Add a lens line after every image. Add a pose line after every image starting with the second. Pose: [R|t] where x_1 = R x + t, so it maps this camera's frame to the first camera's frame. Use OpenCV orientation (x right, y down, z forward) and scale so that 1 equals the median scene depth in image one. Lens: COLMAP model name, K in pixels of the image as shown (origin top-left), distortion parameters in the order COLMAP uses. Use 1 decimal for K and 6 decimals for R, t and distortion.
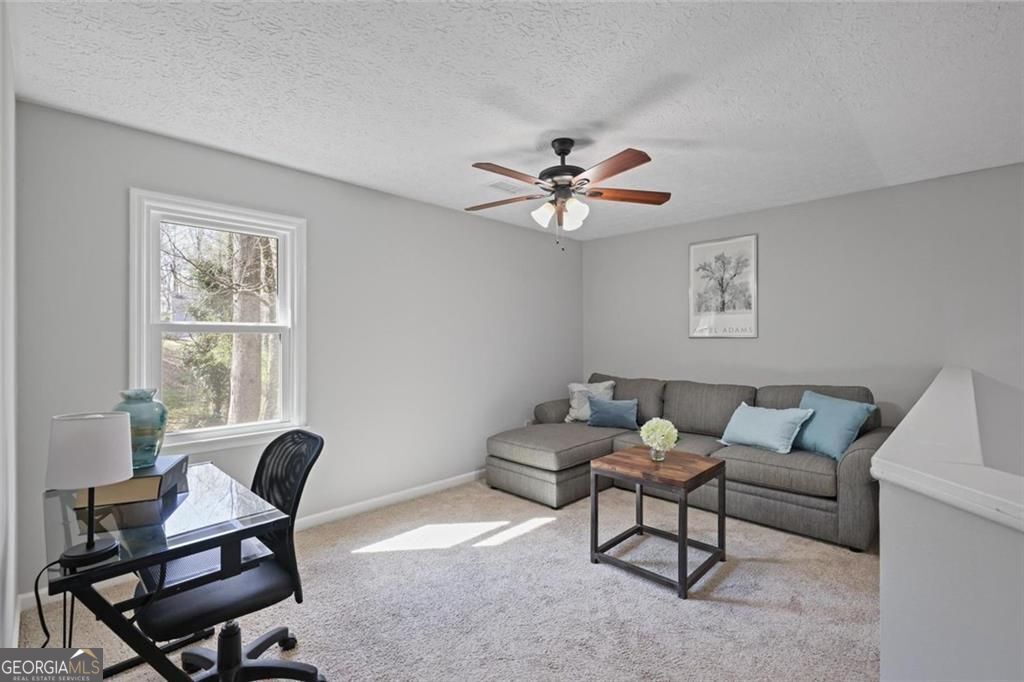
lens RADIAL K [[459.2, 0, 508.1], [0, 459.2, 337.4], [0, 0, 1]] dist [0.002967, 0.000187]
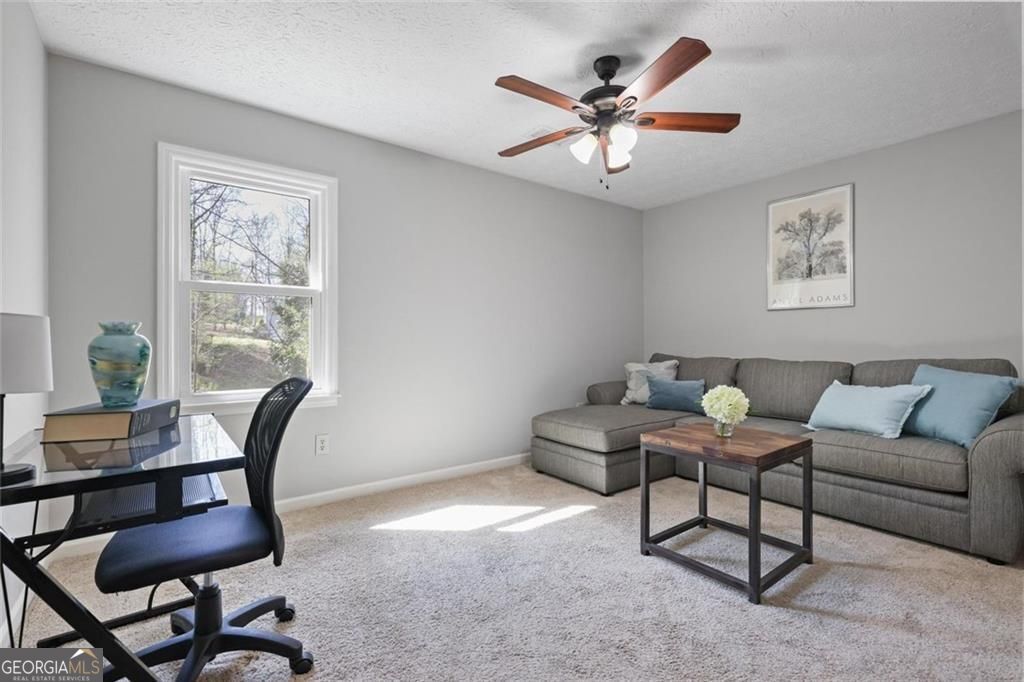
lens RADIAL K [[459.2, 0, 509.0], [0, 459.2, 336.3], [0, 0, 1]] dist [0.002967, 0.000187]
pose [[0.989801, -0.000404, -0.142455, 0.058995], [0.000173, 0.999999, -0.001632, 0.086561], [0.142455, 0.001590, 0.989800, 0.120750]]
